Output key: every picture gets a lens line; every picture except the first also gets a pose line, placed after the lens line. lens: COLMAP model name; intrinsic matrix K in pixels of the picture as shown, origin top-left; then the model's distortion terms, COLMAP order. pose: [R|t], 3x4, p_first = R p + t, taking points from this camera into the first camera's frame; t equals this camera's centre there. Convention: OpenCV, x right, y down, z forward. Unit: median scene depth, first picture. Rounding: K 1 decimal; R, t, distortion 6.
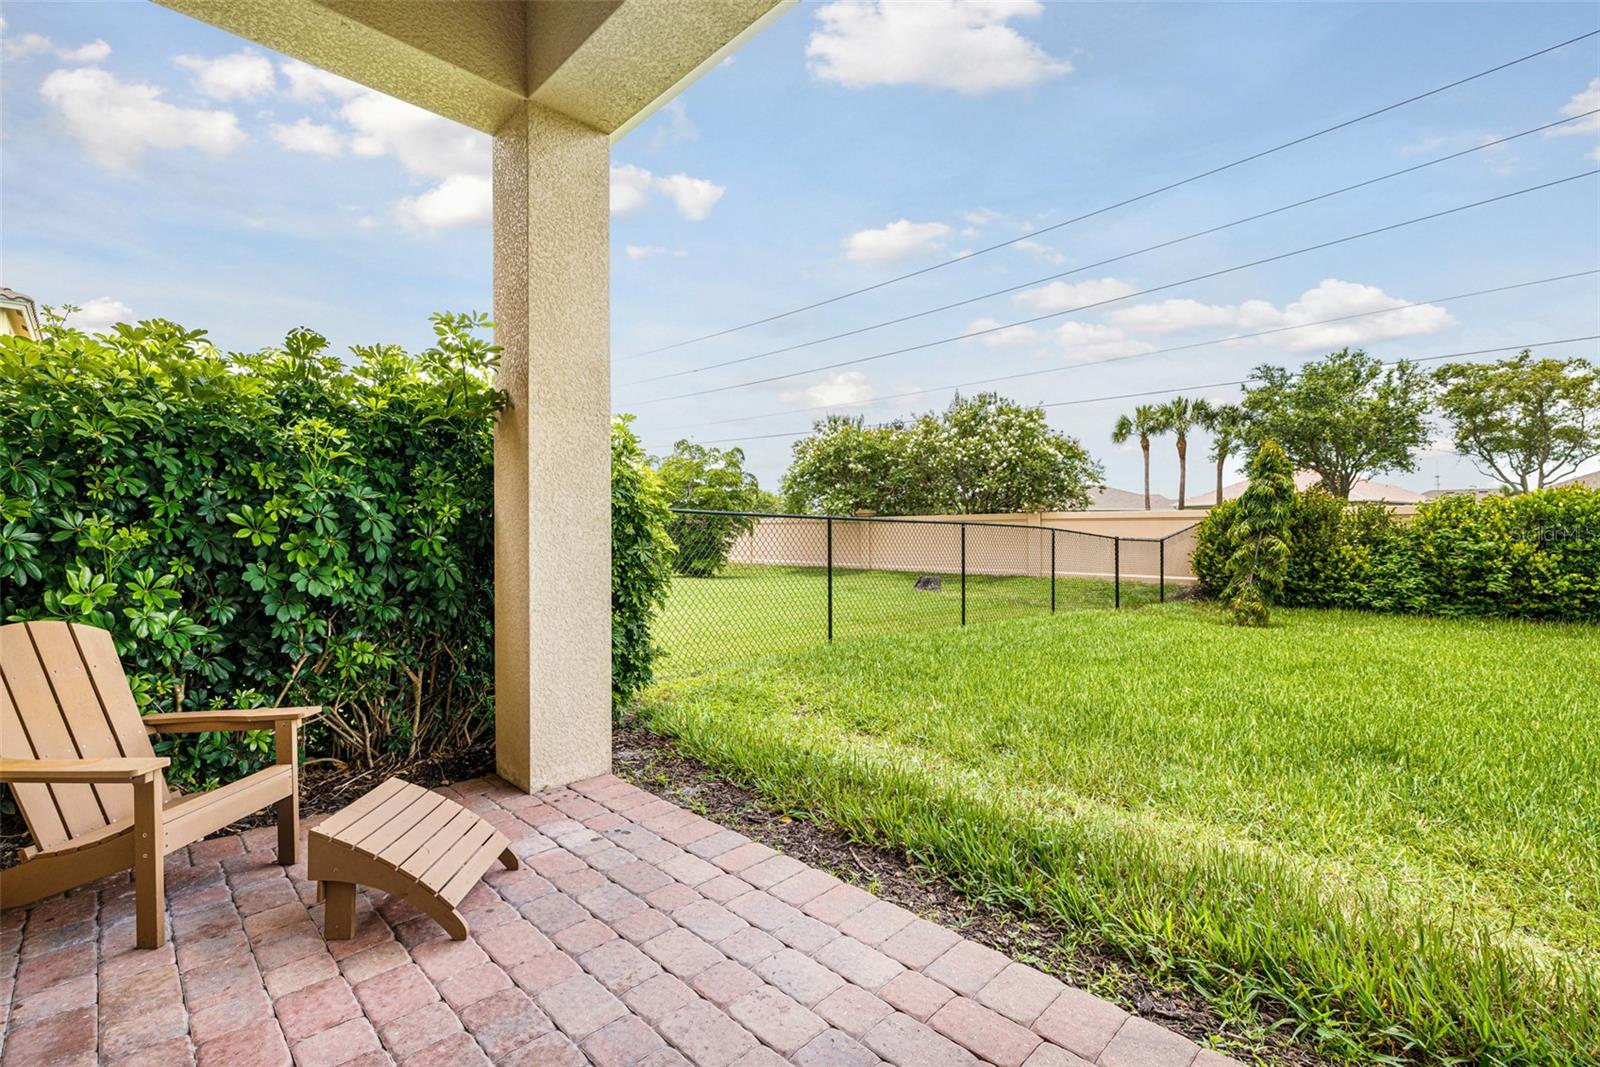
lens RADIAL K [[706.0, 0, 808.8], [0, 706.0, 525.9], [0, 0, 1]] dist [0.000351, 0.000059]
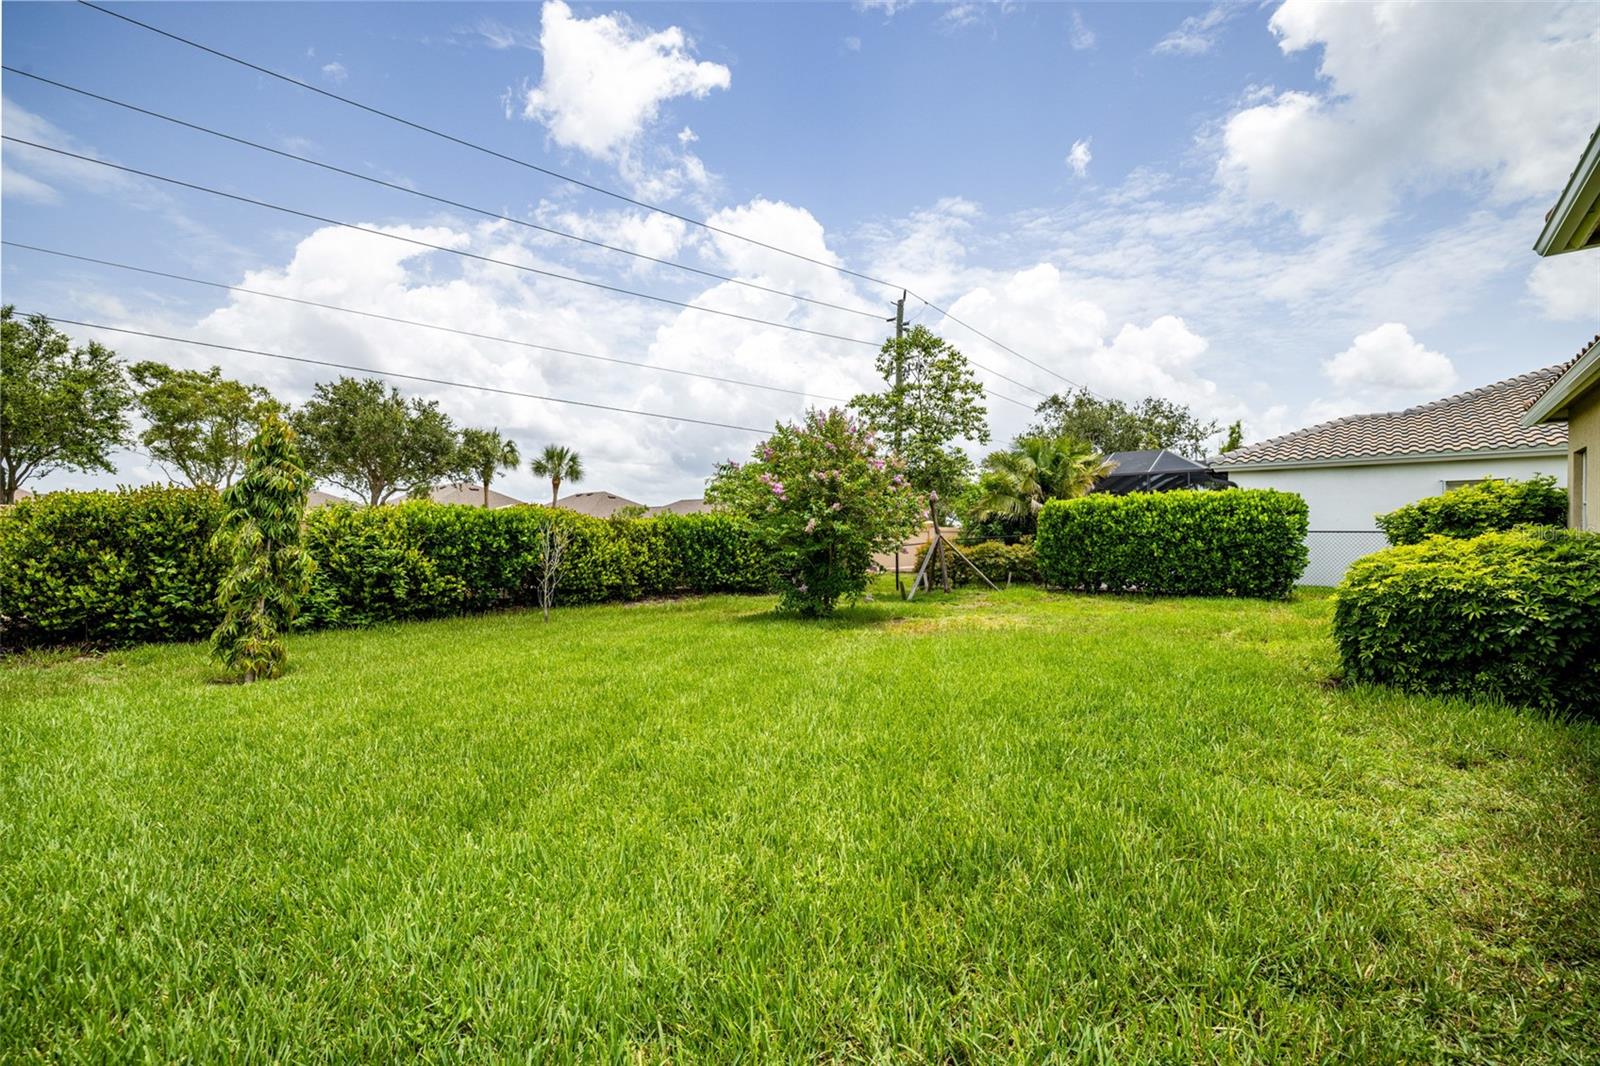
lens RADIAL K [[684.7, 0, 807.1], [0, 684.7, 546.0], [0, 0, 1]] dist [-0.046689, 0.014912]
pose [[-0.042886, -0.010675, 0.999023, -0.053152], [-0.008080, 0.999914, 0.010337, 0.002097], [-0.999047, -0.007629, -0.042969, 0.419370]]
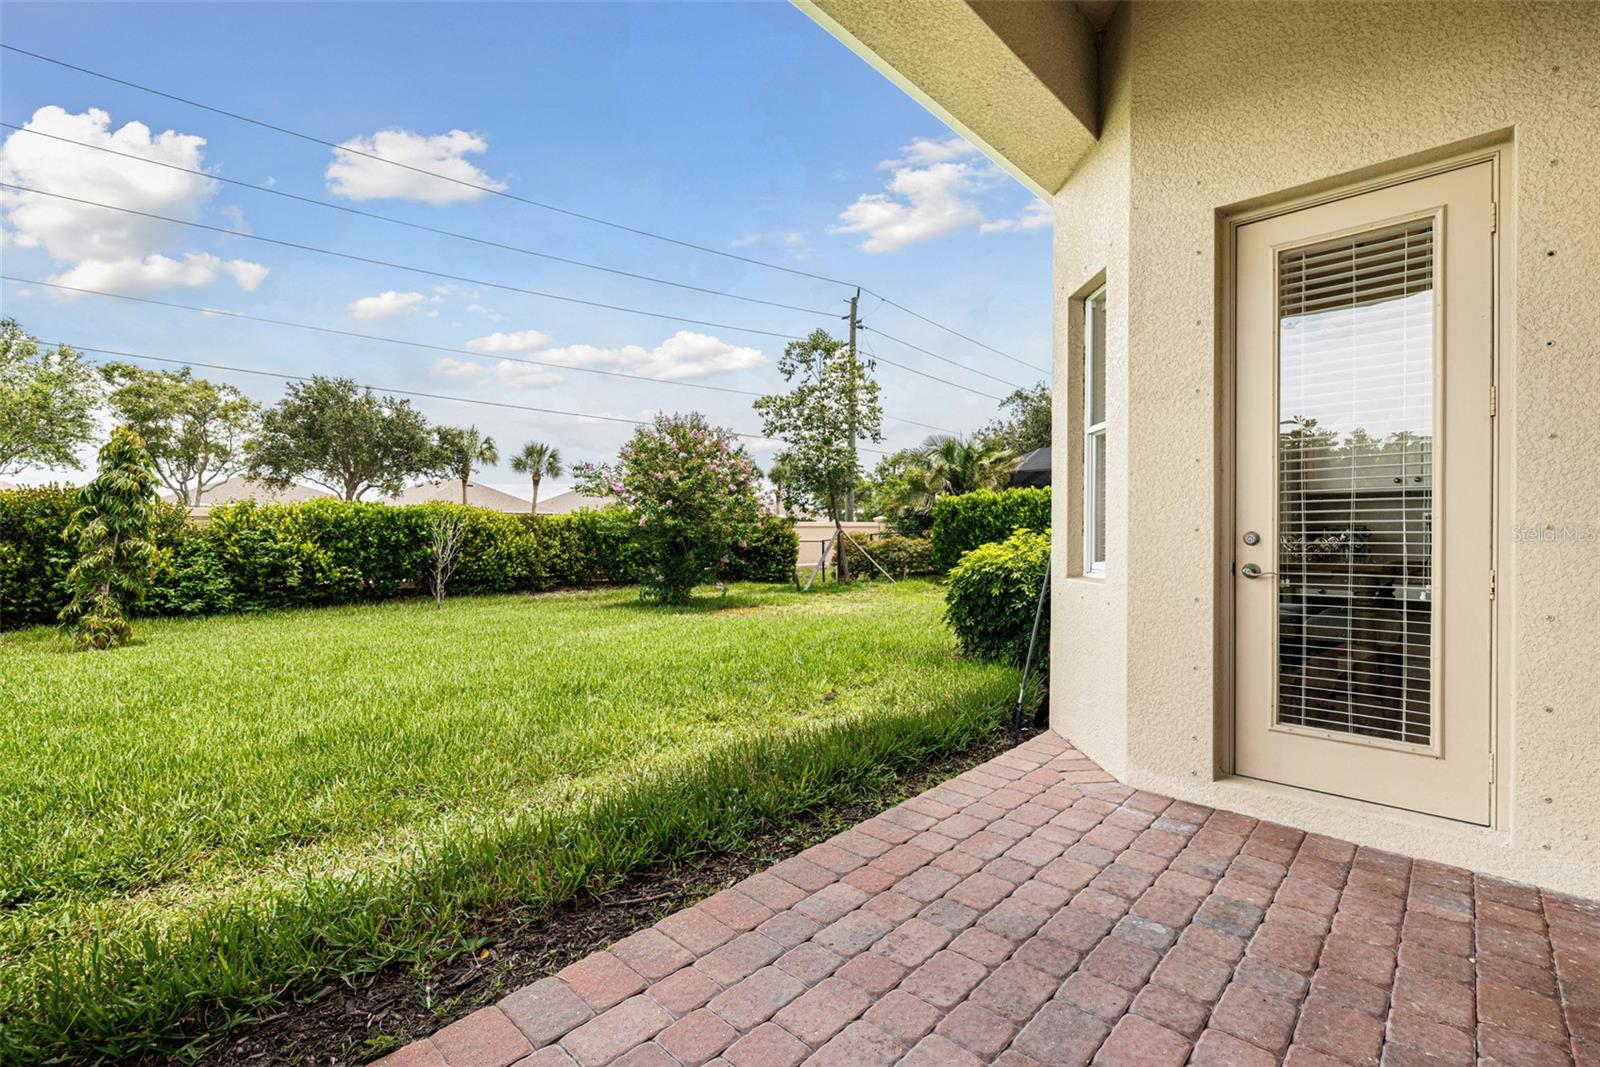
lens RADIAL K [[695.0, 0, 796.3], [0, 695.0, 541.4], [0, 0, 1]] dist [0.000948, -0.000324]
pose [[-0.003742, -0.009877, 0.999944, -0.162773], [-0.008218, 0.999918, 0.009846, 0.002819], [-0.999959, -0.008180, -0.003823, 0.171187]]
